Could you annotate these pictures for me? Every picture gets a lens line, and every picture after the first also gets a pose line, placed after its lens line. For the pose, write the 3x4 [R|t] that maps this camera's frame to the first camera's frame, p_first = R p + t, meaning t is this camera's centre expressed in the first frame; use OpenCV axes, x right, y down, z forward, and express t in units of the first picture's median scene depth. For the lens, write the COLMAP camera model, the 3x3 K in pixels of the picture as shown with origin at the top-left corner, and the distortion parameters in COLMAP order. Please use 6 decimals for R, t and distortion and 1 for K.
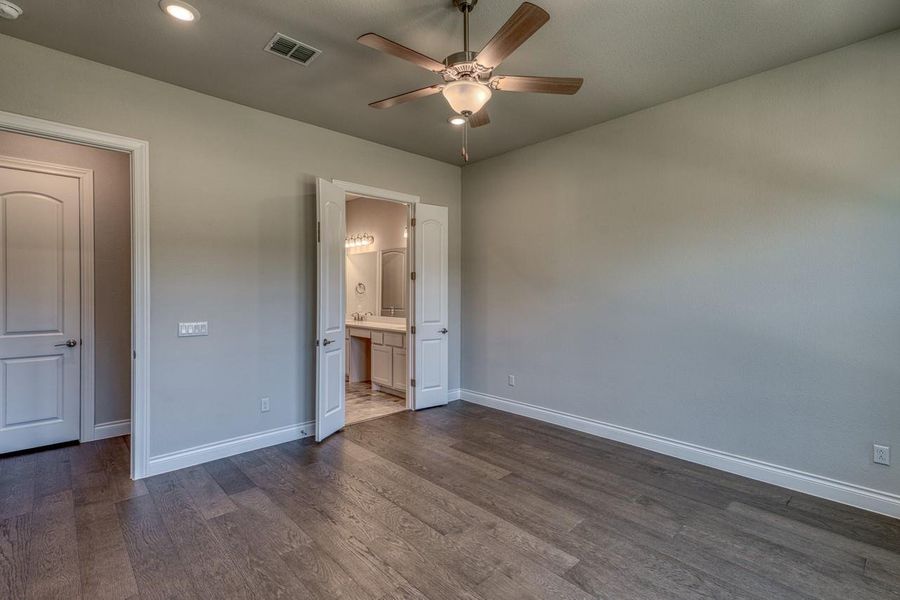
lens RADIAL K [[428.2, 0, 445.8], [0, 428.2, 298.4], [0, 0, 1]] dist [0.016678, 0.001751]
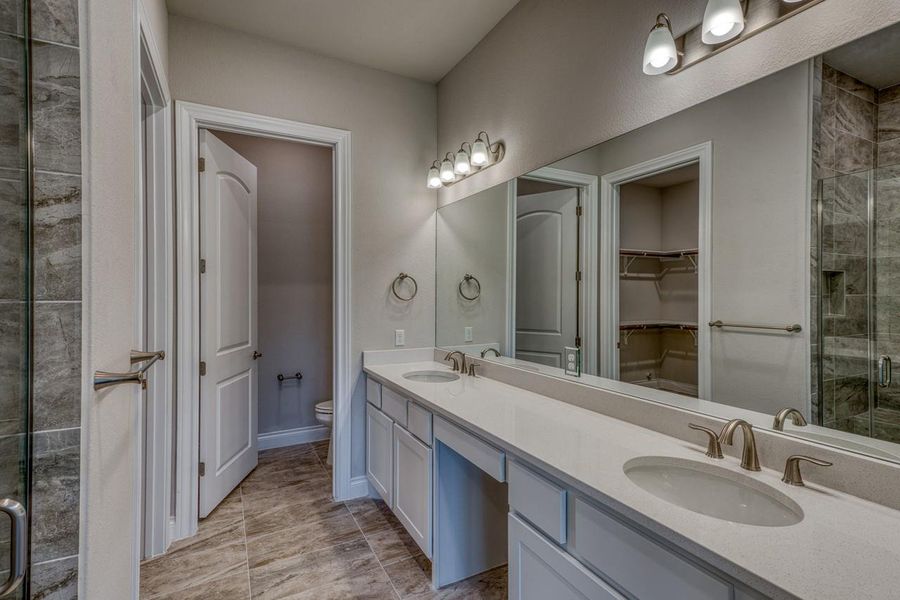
lens RADIAL K [[428.2, 0, 449.5], [0, 428.2, 296.0], [0, 0, 1]] dist [0.016678, 0.001751]
pose [[0.967802, -0.007586, -0.251600, -0.111560], [0.005525, 0.999945, -0.008898, -0.011534], [0.251653, 0.007221, 0.967790, 0.585394]]
